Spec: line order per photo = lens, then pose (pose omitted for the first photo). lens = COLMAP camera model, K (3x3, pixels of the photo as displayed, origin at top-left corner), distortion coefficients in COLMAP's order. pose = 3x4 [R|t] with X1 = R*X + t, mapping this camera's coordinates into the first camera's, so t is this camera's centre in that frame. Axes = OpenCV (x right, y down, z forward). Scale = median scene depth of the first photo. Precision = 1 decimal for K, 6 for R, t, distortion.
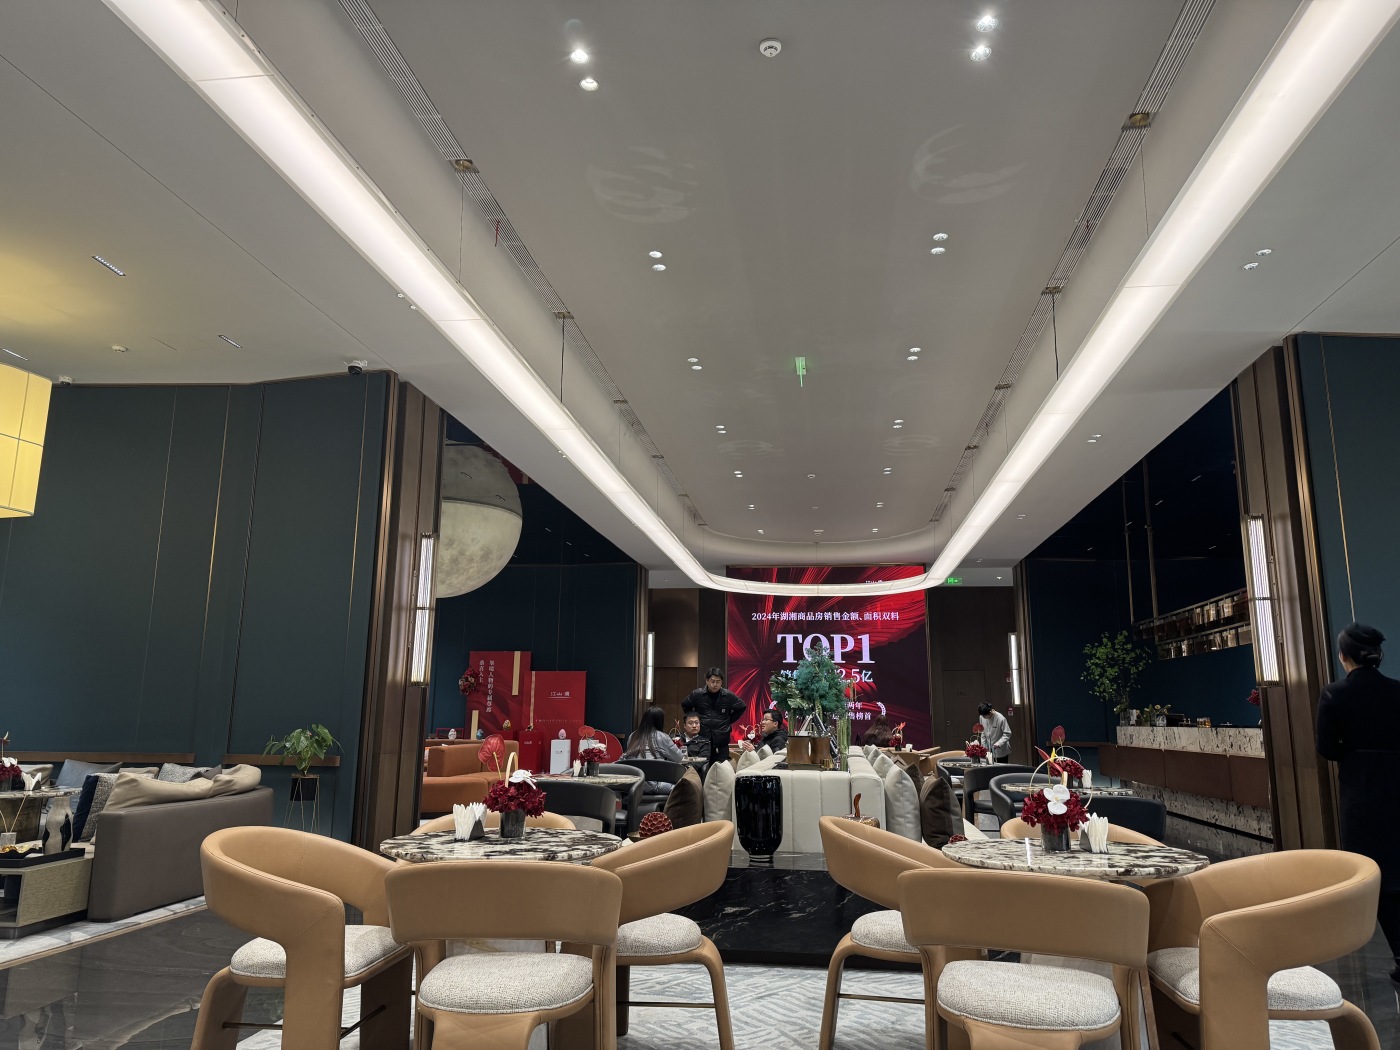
lens RADIAL K [[985.0, 0, 697.9], [0, 985.0, 527.3], [0, 0, 1]] dist [0.024931, -0.004495]
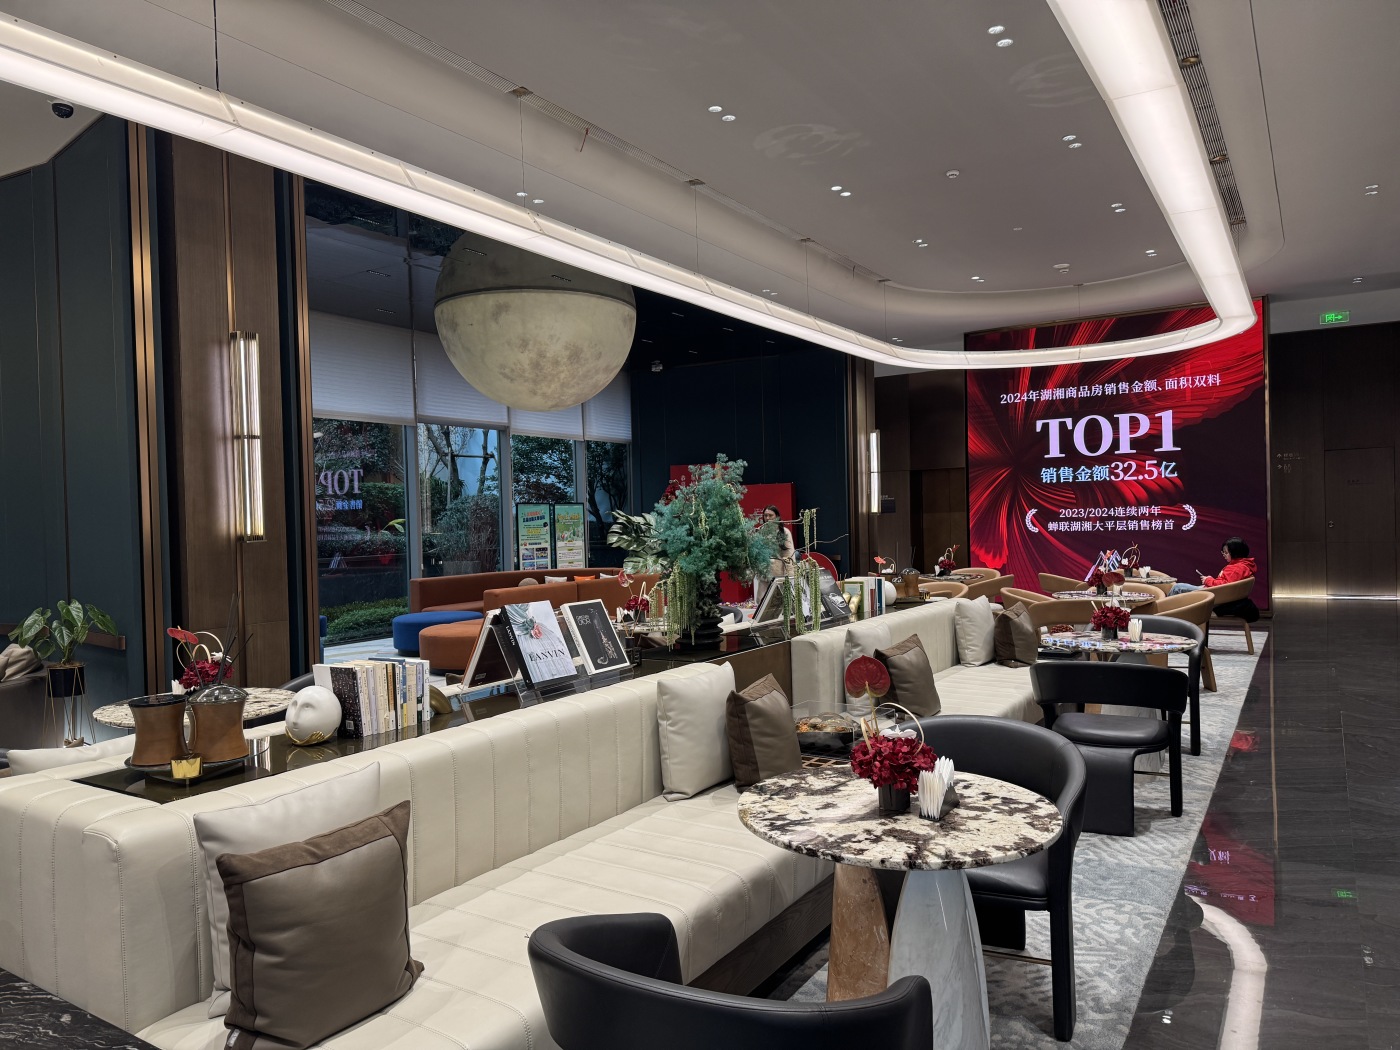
lens RADIAL K [[985.0, 0, 712.1], [0, 985.0, 568.9], [0, 0, 1]] dist [0.024931, -0.004495]
pose [[0.910746, -0.014582, -0.412710, 0.163733], [0.115459, 0.968514, 0.220568, 0.024916], [0.396499, -0.248533, 0.883753, 0.220877]]
